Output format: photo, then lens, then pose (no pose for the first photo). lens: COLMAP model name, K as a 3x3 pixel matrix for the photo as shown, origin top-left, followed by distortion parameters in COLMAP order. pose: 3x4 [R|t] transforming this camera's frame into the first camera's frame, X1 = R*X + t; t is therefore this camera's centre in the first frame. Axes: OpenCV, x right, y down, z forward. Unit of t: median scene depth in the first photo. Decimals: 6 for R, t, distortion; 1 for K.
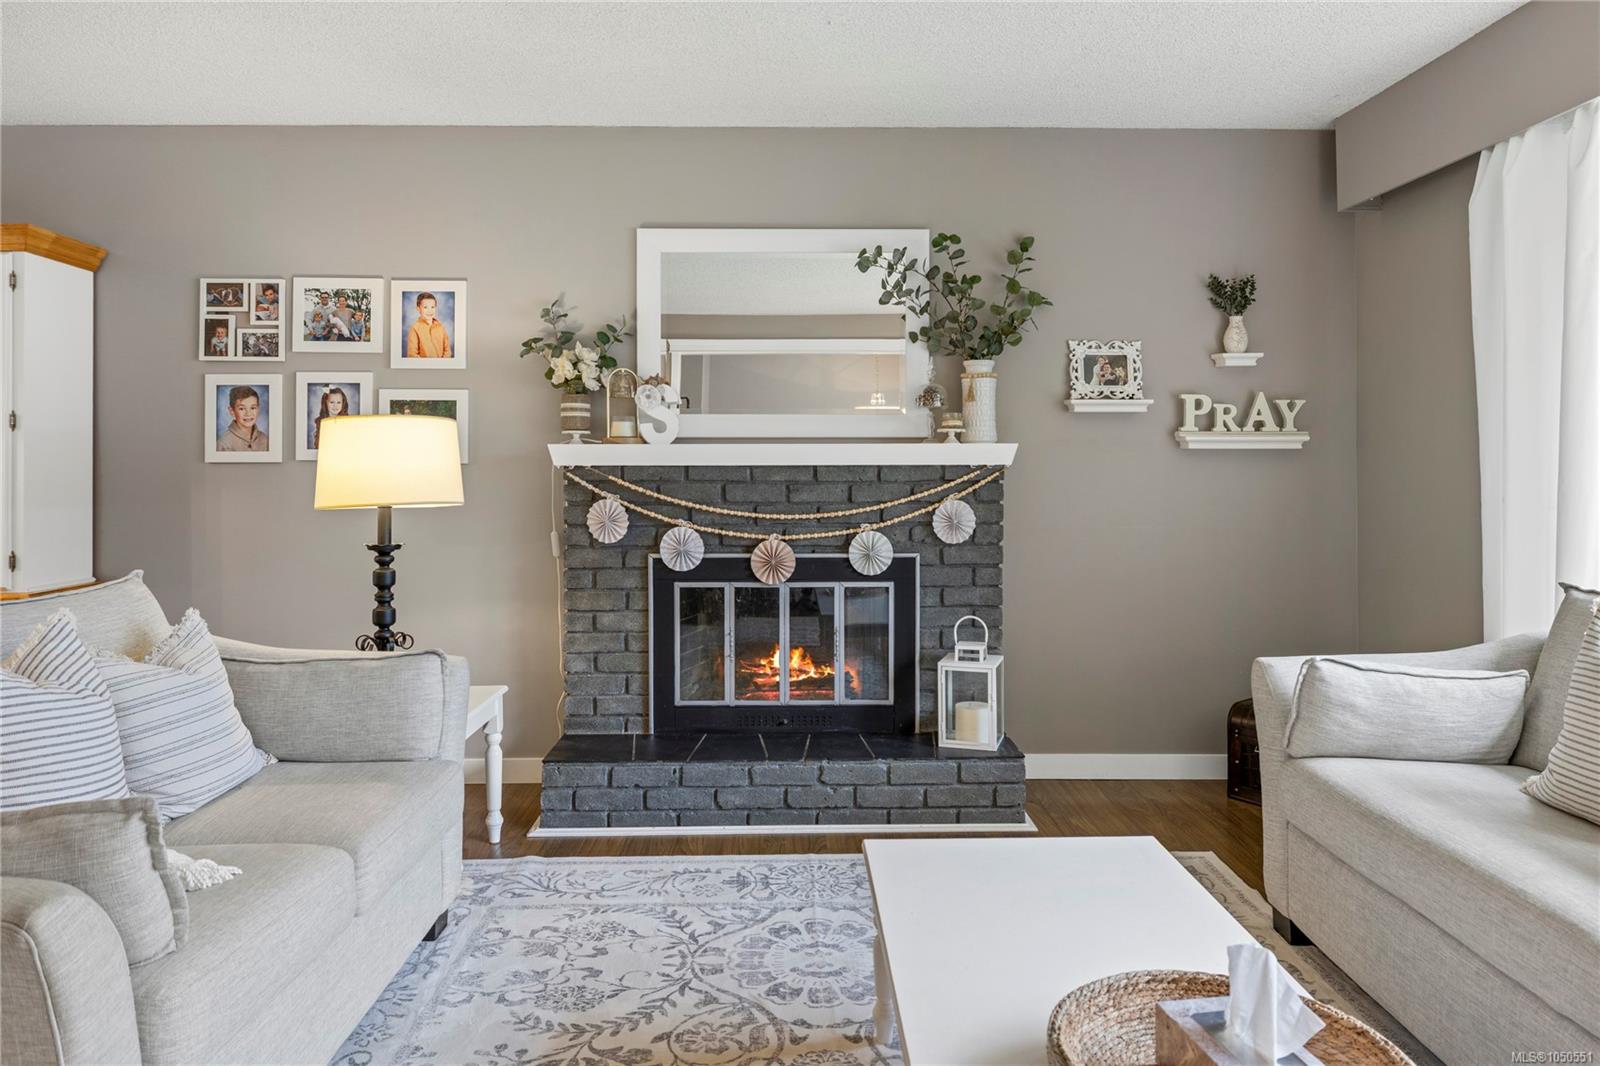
lens RADIAL K [[990.9, 0, 832.6], [0, 990.9, 458.1], [0, 0, 1]] dist [0.000130, 0.002145]
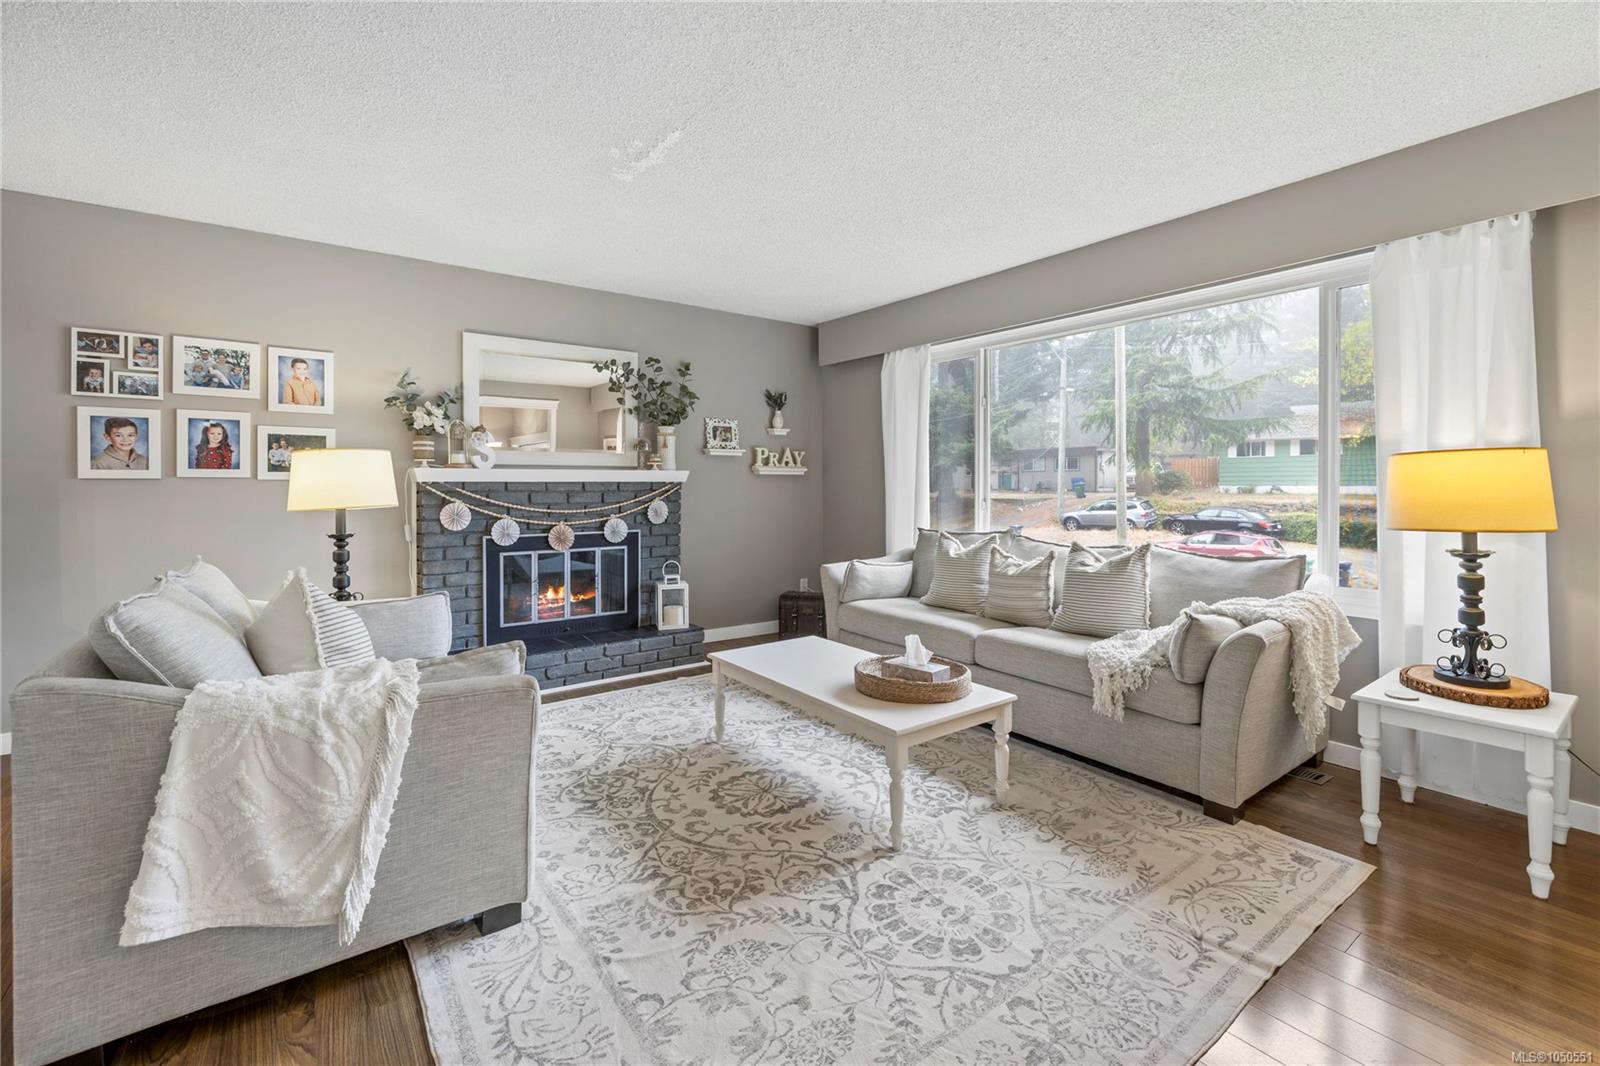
lens RADIAL K [[678.0, 0, 787.5], [0, 678.0, 484.3], [0, 0, 1]] dist [-0.000310, 0.000496]
pose [[0.822193, 0.000171, 0.569208, -0.406442], [-0.006810, 0.999931, 0.009535, -0.002459], [-0.569168, -0.011716, 0.822138, -0.194559]]
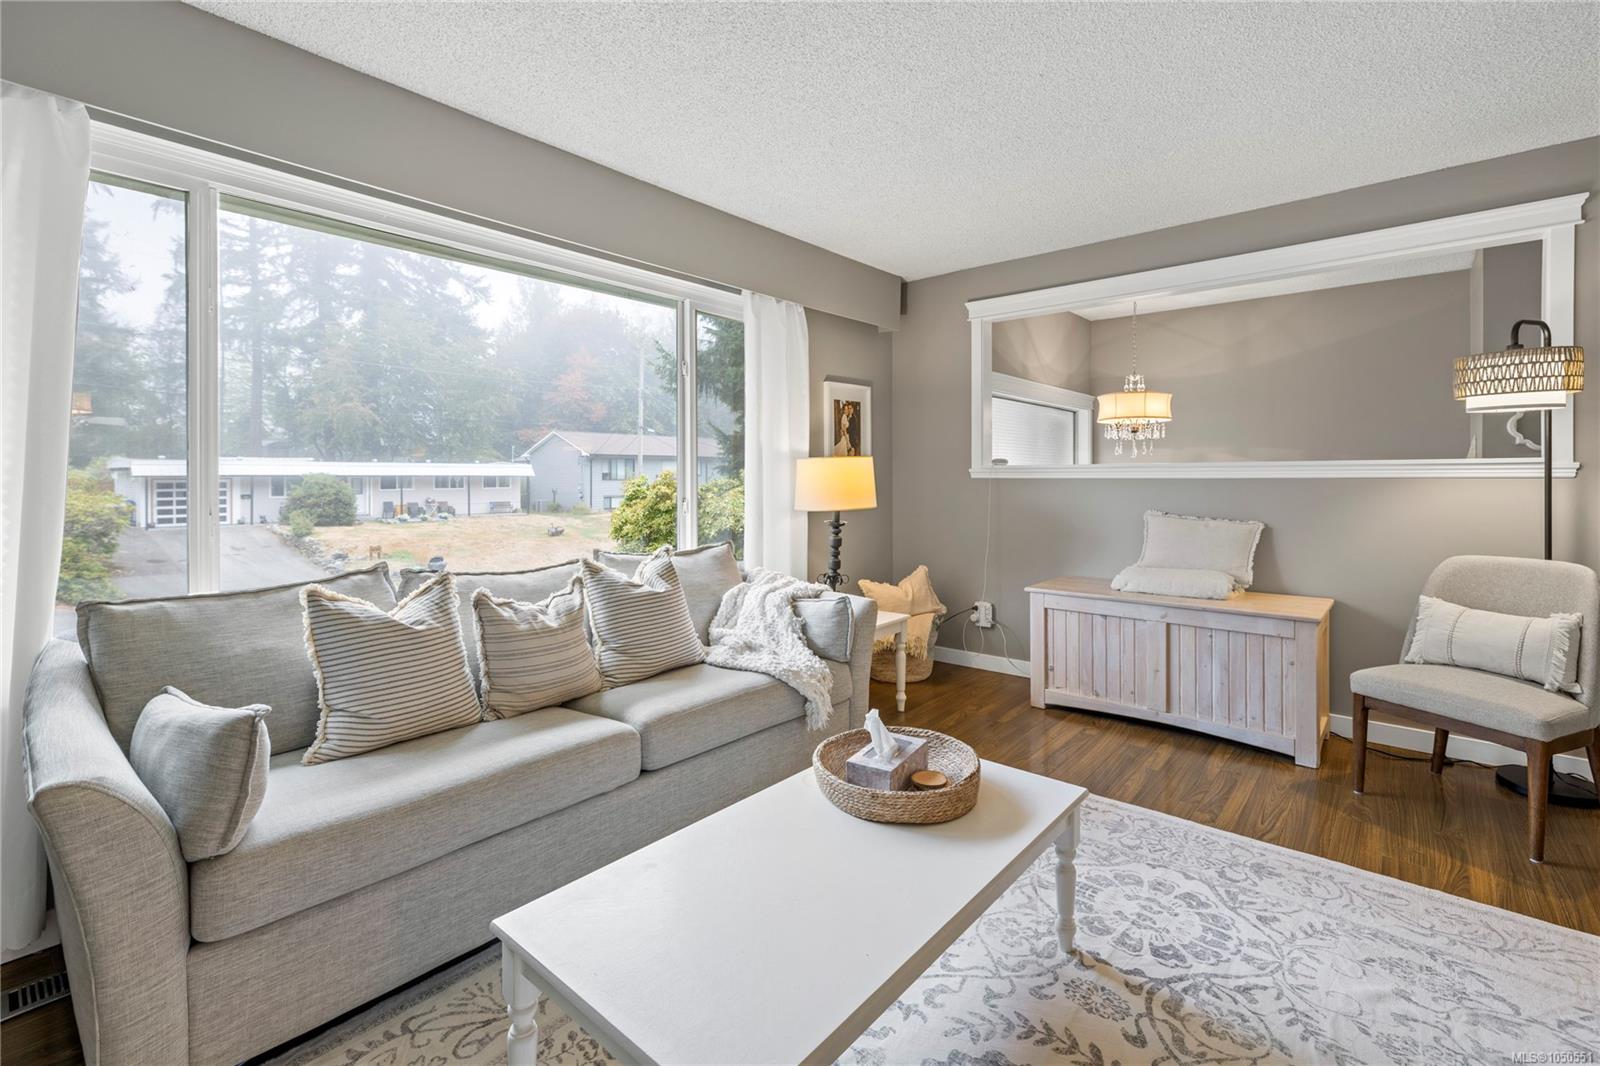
lens RADIAL K [[678.0, 0, 851.4], [0, 678.0, 484.9], [0, 0, 1]] dist [-0.000310, 0.000496]
pose [[-0.745069, 0.003796, 0.666976, -0.135006], [0.003003, 0.999993, -0.002337, 0.013296], [-0.666980, 0.000262, -0.745075, 0.876498]]
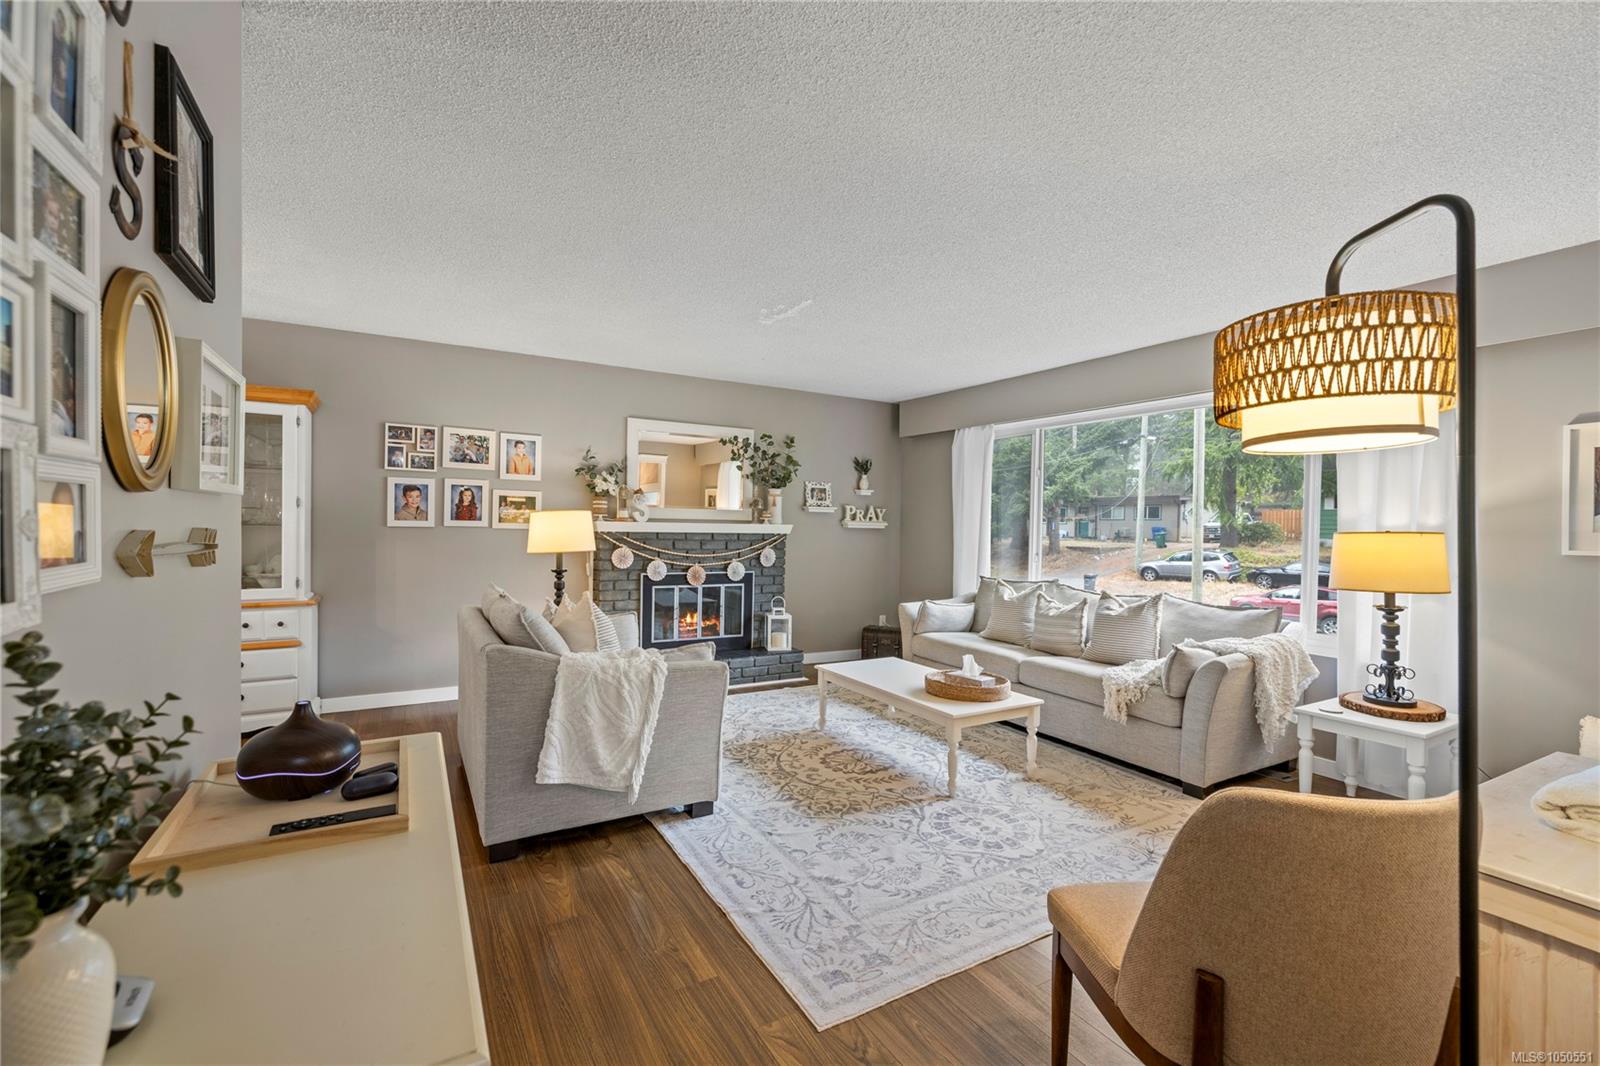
lens RADIAL K [[678.0, 0, 785.0], [0, 678.0, 530.3], [0, 0, 1]] dist [-0.000310, 0.000496]
pose [[0.878451, 0.013926, 0.477630, -0.612263], [-0.026137, 0.999479, 0.018930, -0.032057], [-0.477118, -0.029113, 0.878357, -0.433221]]
